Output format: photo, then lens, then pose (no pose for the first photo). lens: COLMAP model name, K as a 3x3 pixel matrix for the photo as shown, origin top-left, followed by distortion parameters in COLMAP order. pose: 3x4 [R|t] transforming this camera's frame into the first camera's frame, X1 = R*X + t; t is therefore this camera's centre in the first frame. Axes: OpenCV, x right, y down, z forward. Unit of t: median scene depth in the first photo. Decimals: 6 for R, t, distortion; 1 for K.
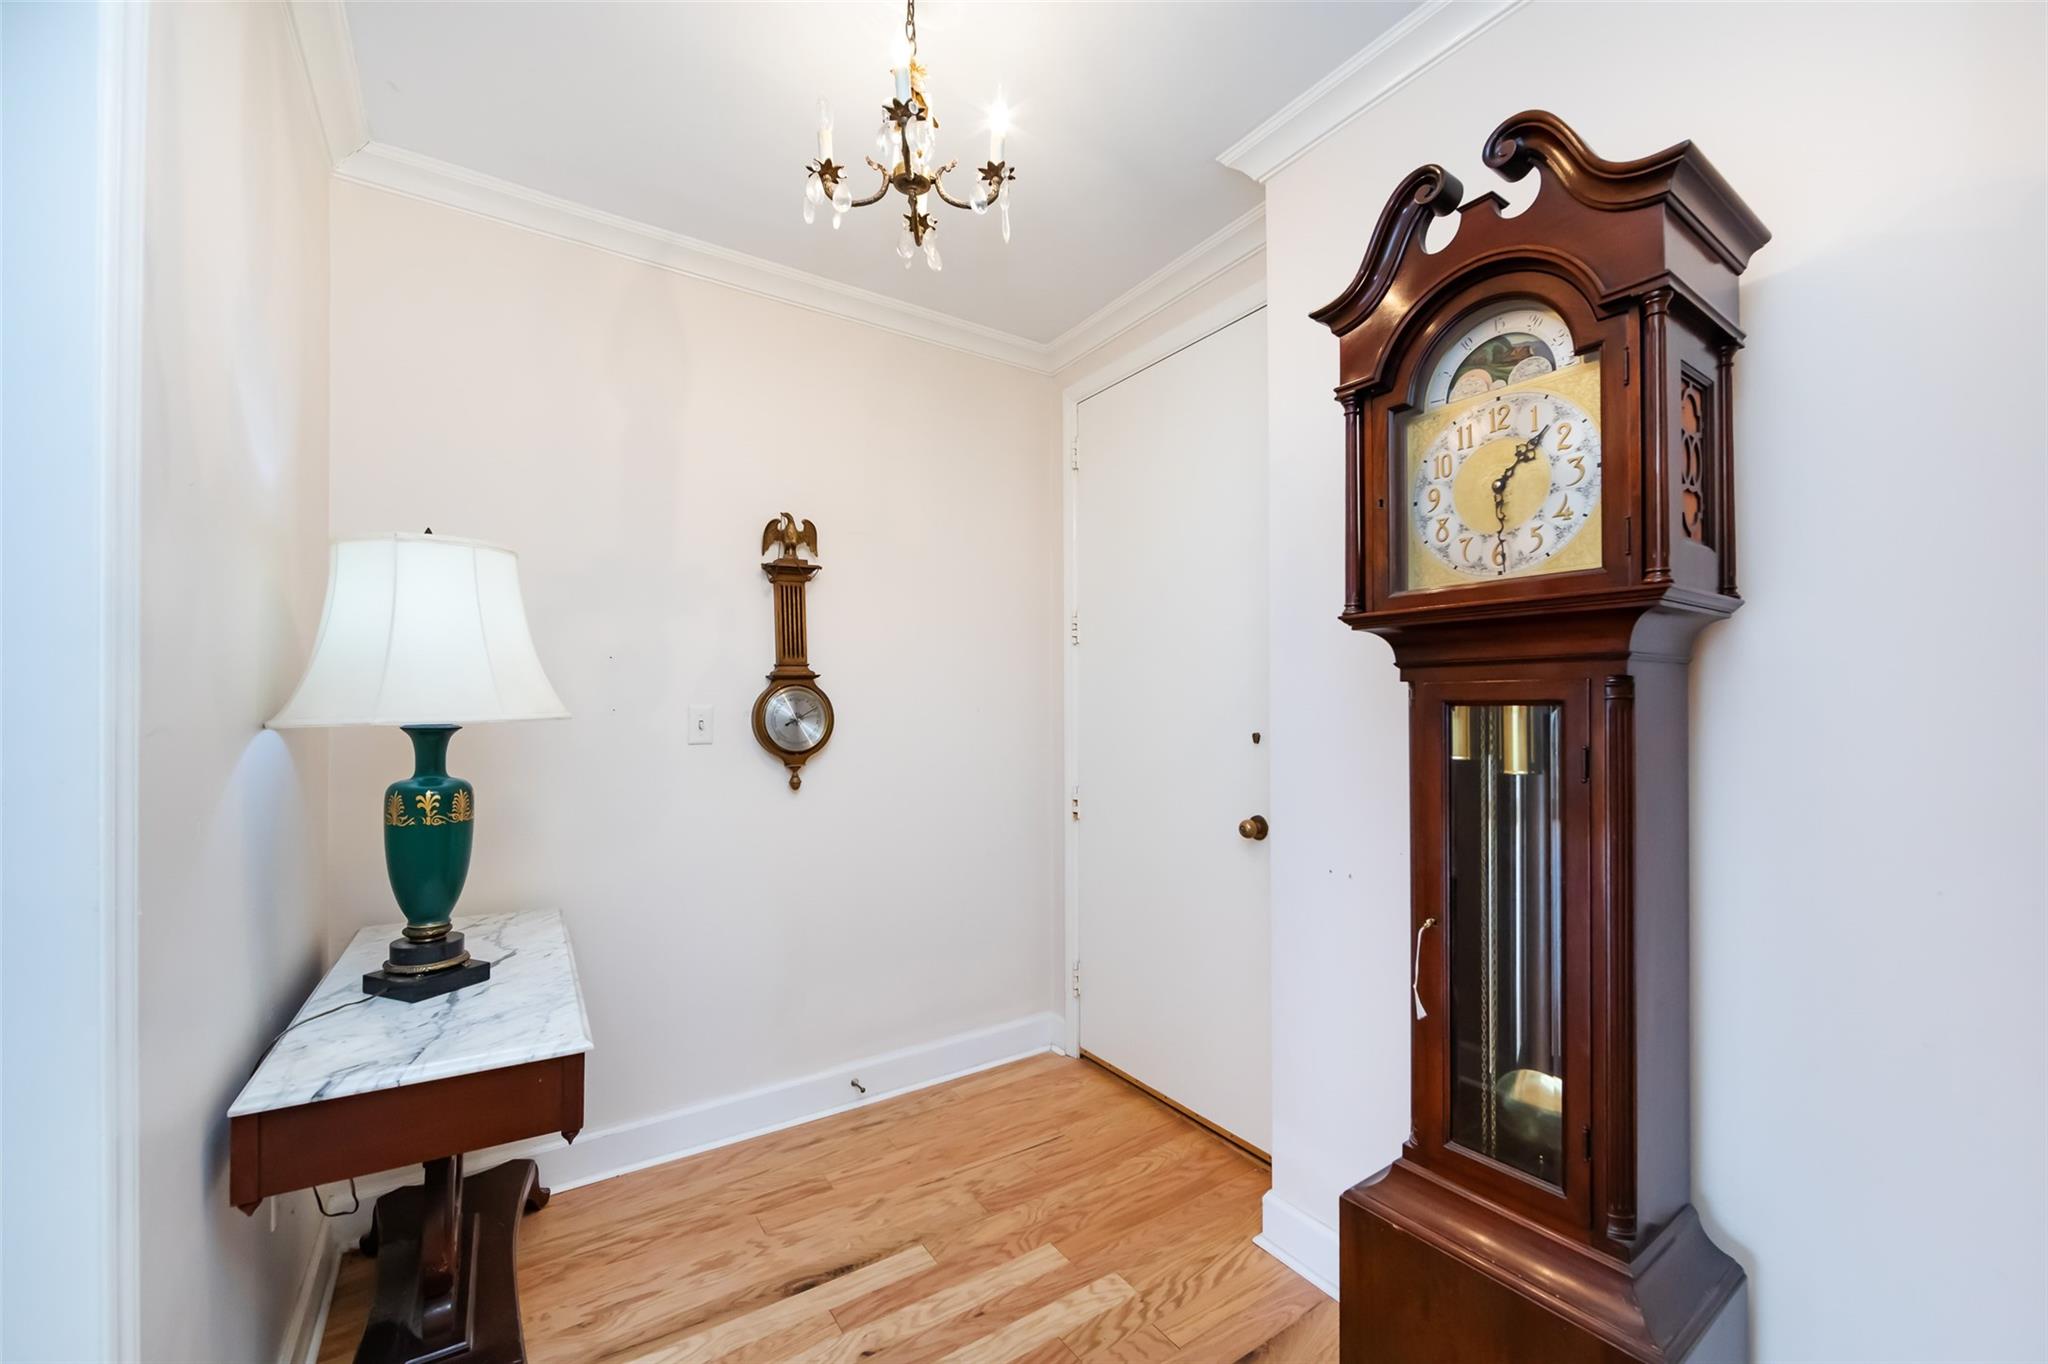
lens RADIAL K [[808.7, 0, 1027.3], [0, 808.7, 700.3], [0, 0, 1]] dist [-0.001935, -0.001446]
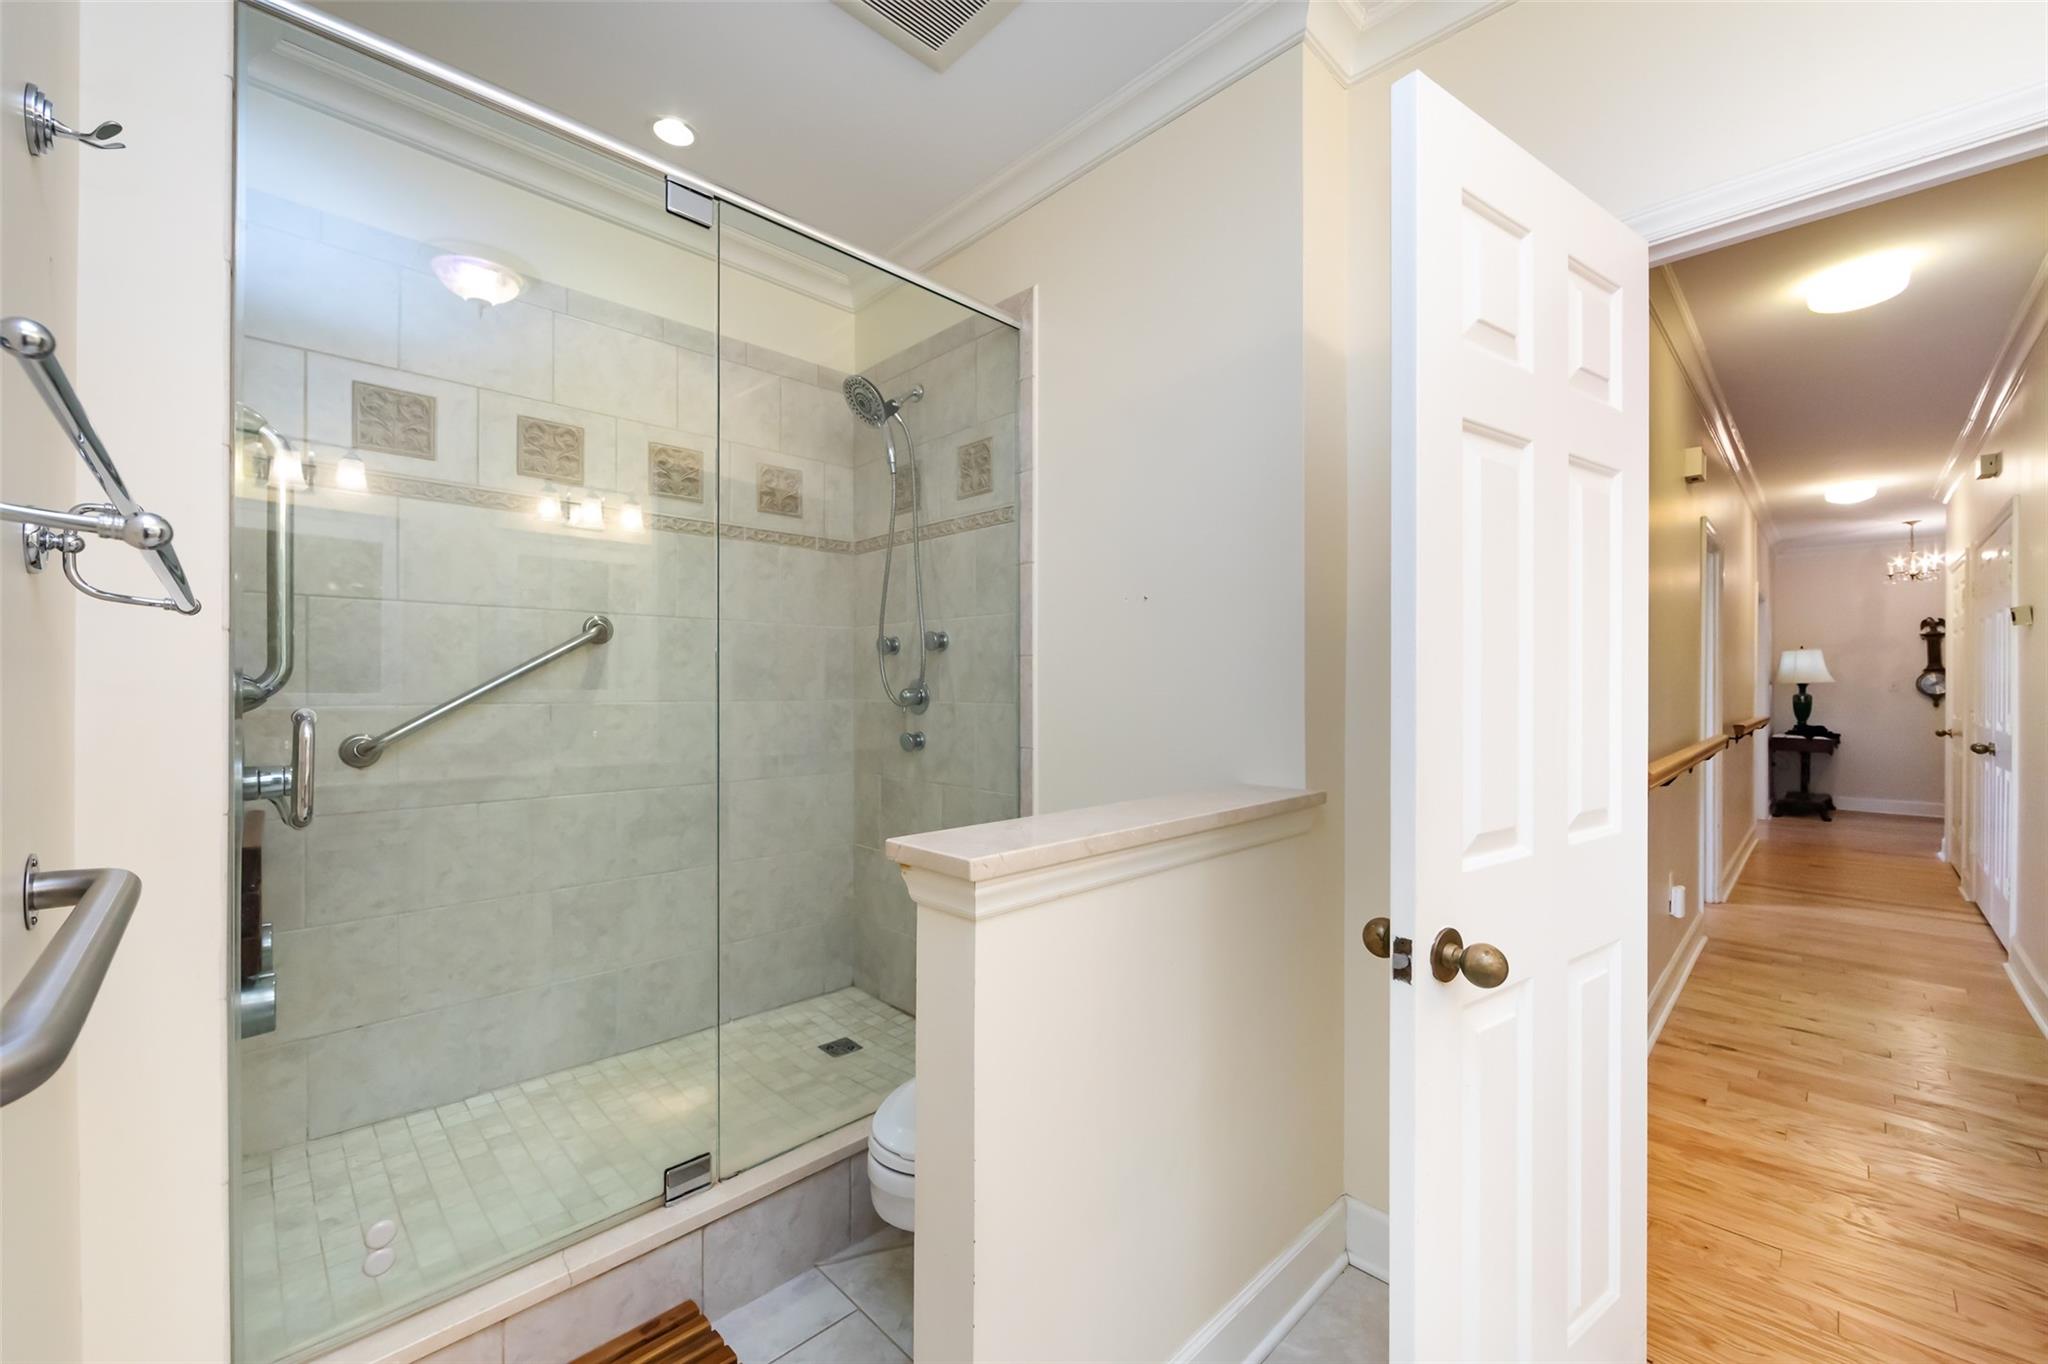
lens RADIAL K [[808.7, 0, 1017.5], [0, 808.7, 687.5], [0, 0, 1]] dist [-0.001935, -0.001446]
pose [[0.183416, 0.013503, -0.982943, 2.059734], [0.005401, 0.999877, 0.014744, -0.027868], [0.983020, -0.008014, 0.183321, -2.951420]]
